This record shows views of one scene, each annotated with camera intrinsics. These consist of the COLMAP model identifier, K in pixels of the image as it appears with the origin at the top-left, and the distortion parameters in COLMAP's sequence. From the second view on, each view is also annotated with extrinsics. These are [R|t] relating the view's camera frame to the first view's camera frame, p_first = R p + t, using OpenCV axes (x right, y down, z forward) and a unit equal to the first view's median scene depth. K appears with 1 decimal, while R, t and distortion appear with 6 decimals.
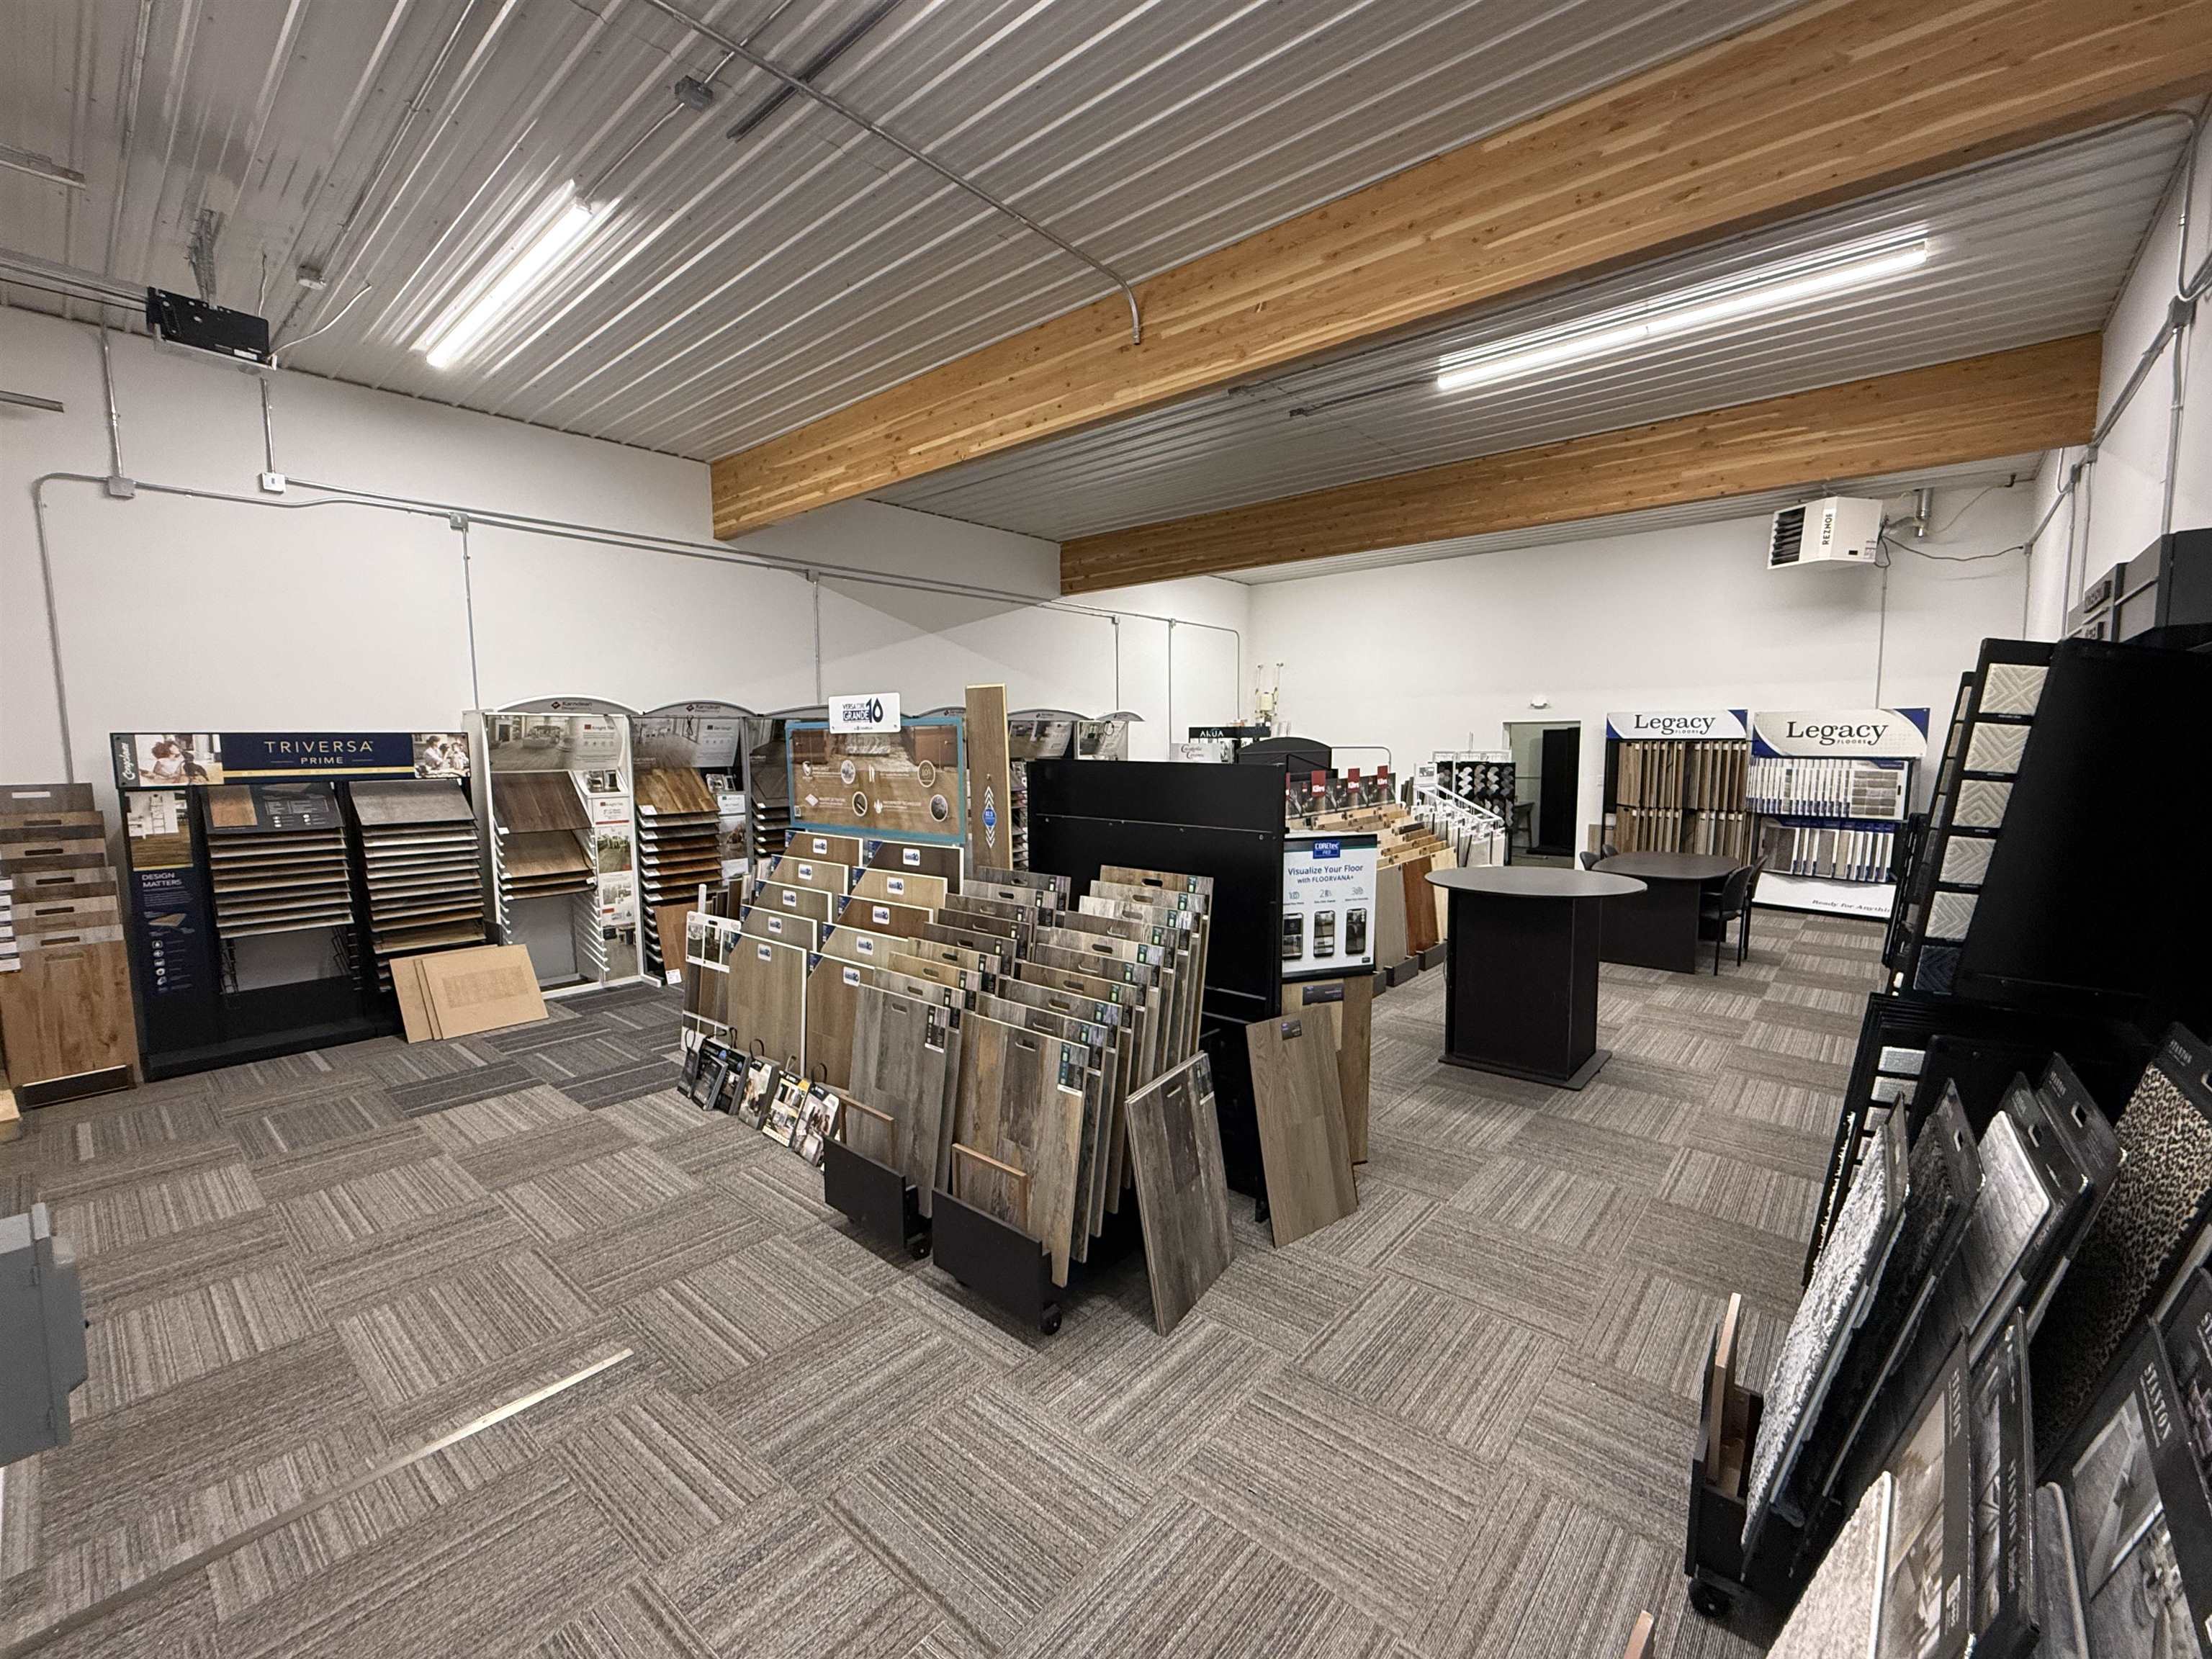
lens RADIAL K [[920.8, 0, 1112.2], [0, 920.8, 825.3], [0, 0, 1]] dist [-0.001665, -0.000122]
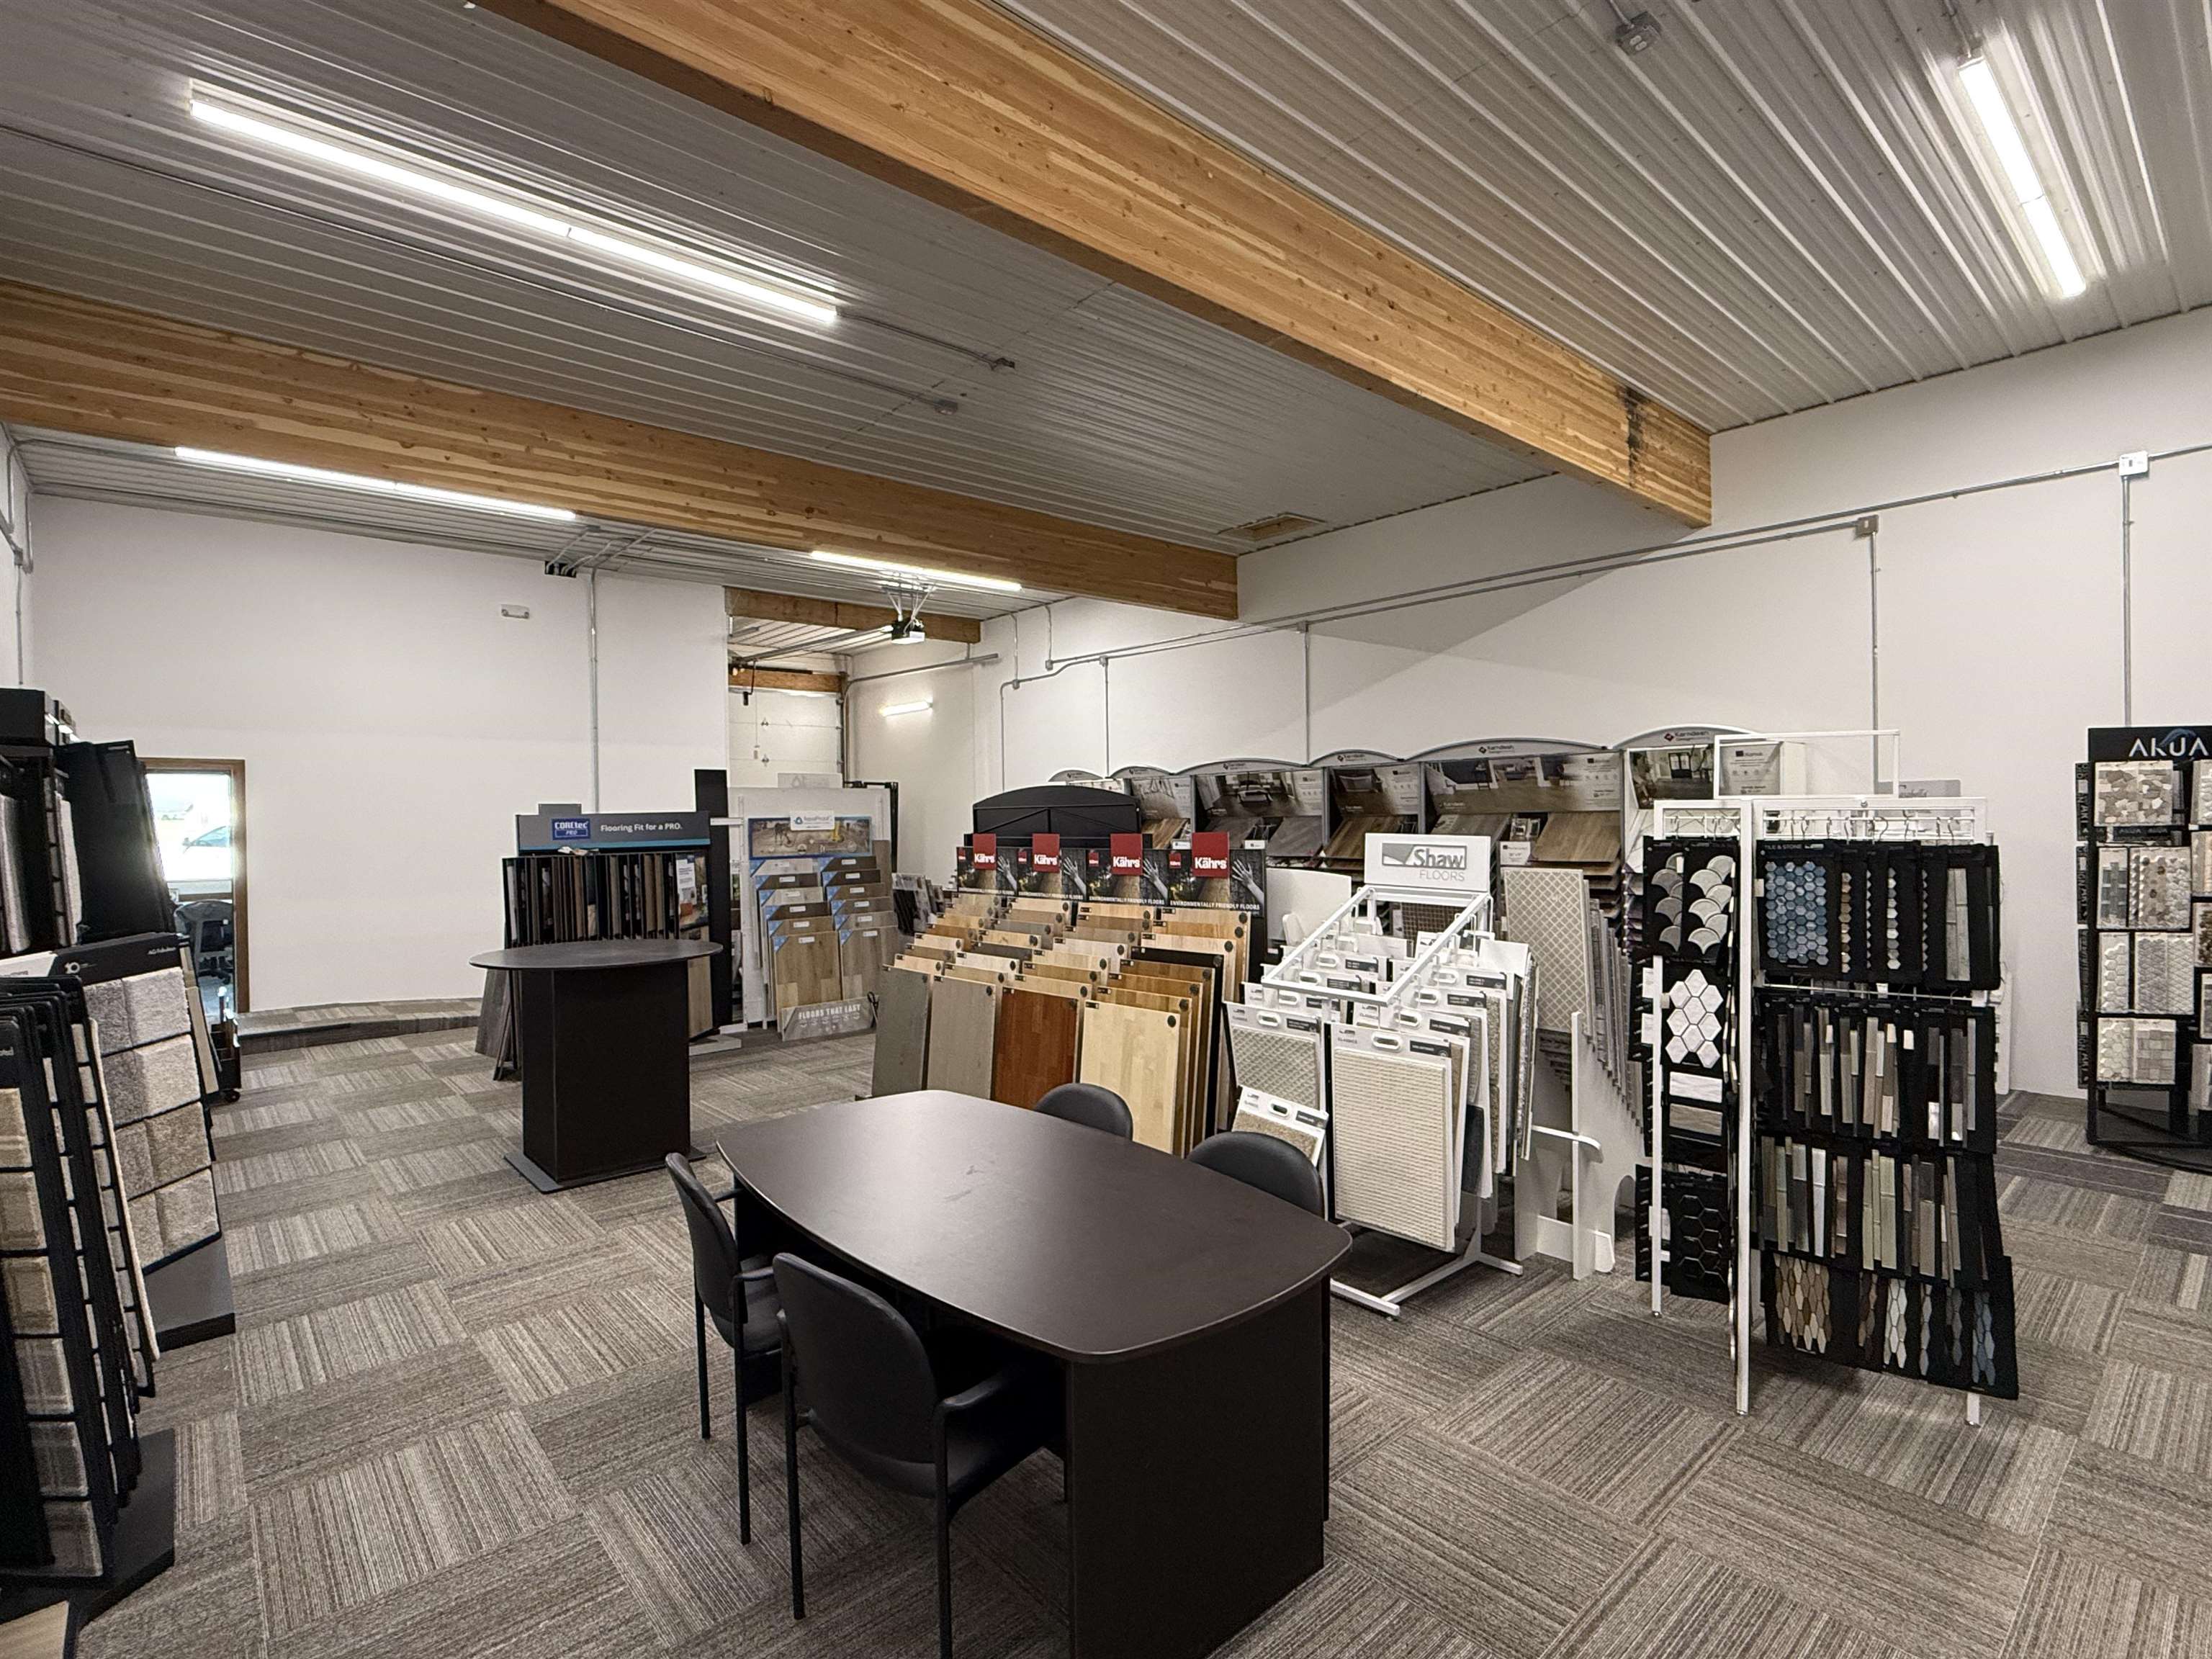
lens RADIAL K [[1066.8, 0, 1112.8], [0, 1066.8, 830.7], [0, 0, 1]] dist [0.003361, -0.000697]
pose [[-0.132274, 0.025023, -0.990897, 1.485338], [-0.072814, 0.996735, 0.034890, -0.137310], [0.988535, 0.076767, -0.130020, 1.701999]]
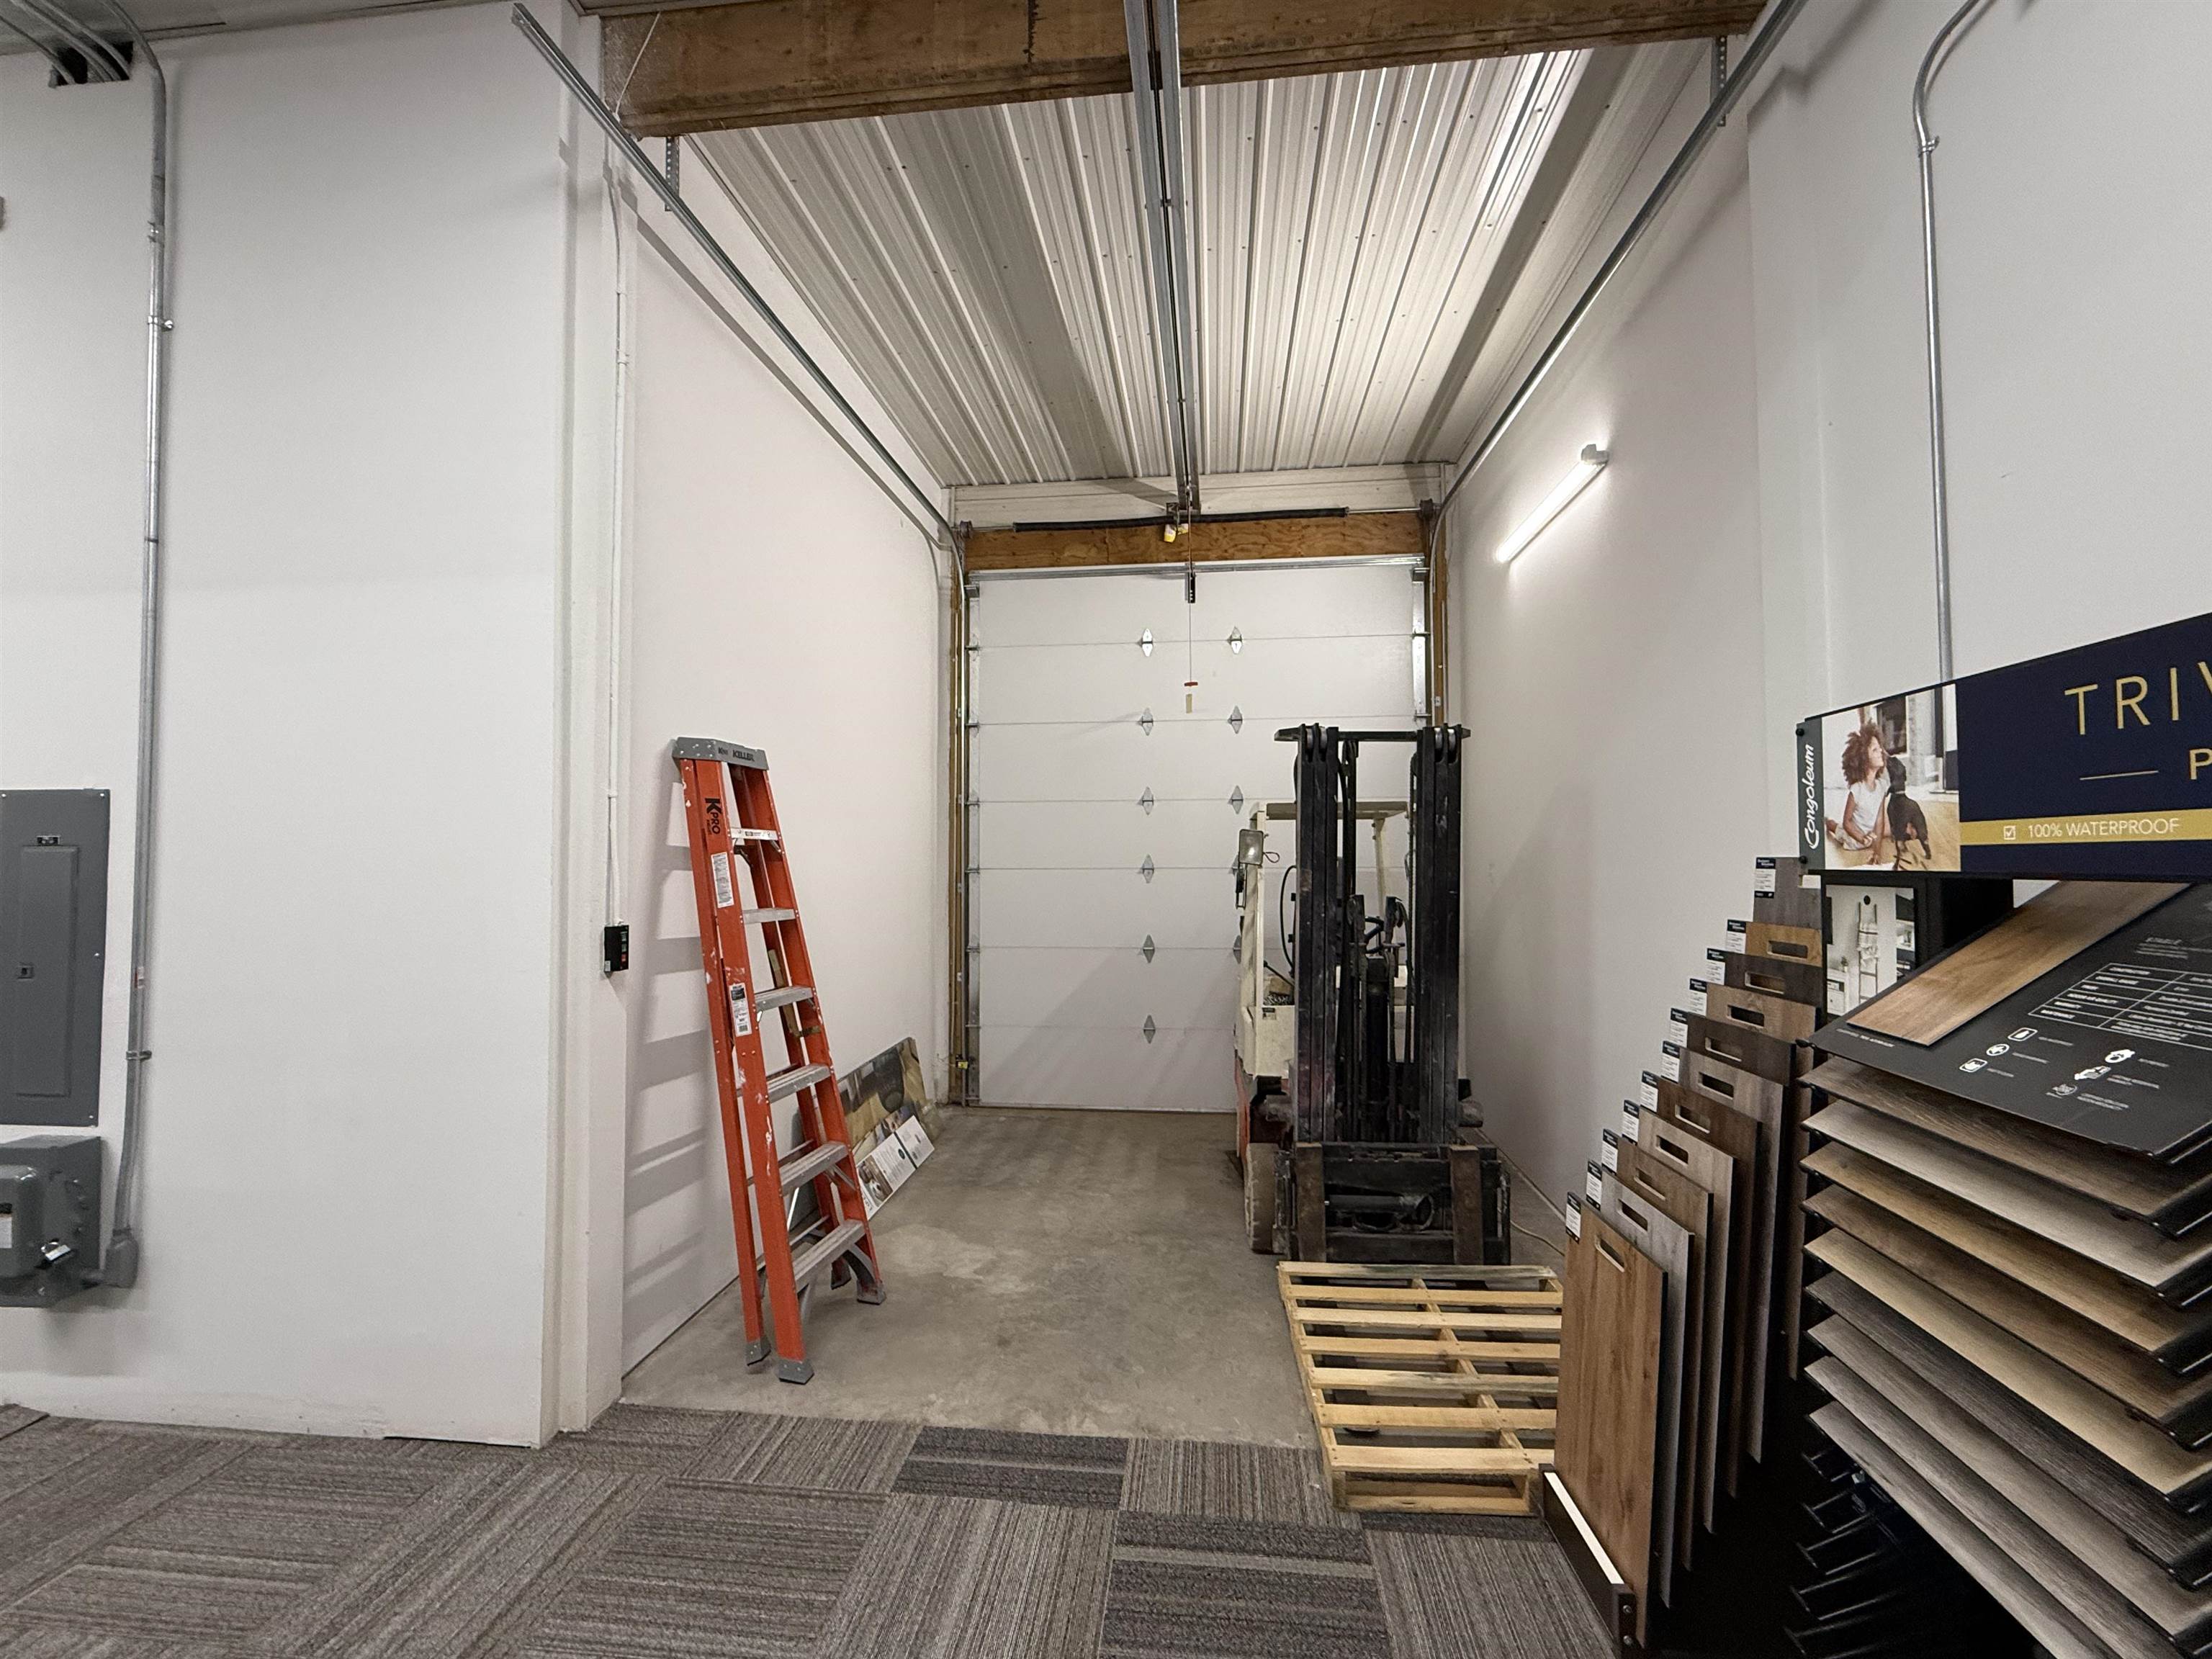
lens RADIAL K [[920.8, 0, 1112.2], [0, 920.8, 825.3], [0, 0, 1]] dist [-0.001665, -0.000122]
pose [[-0.823405, -0.009779, -0.567370, -0.680068], [-0.041760, 0.998185, 0.043401, -0.065088], [0.565915, 0.059430, -0.822319, 1.182769]]
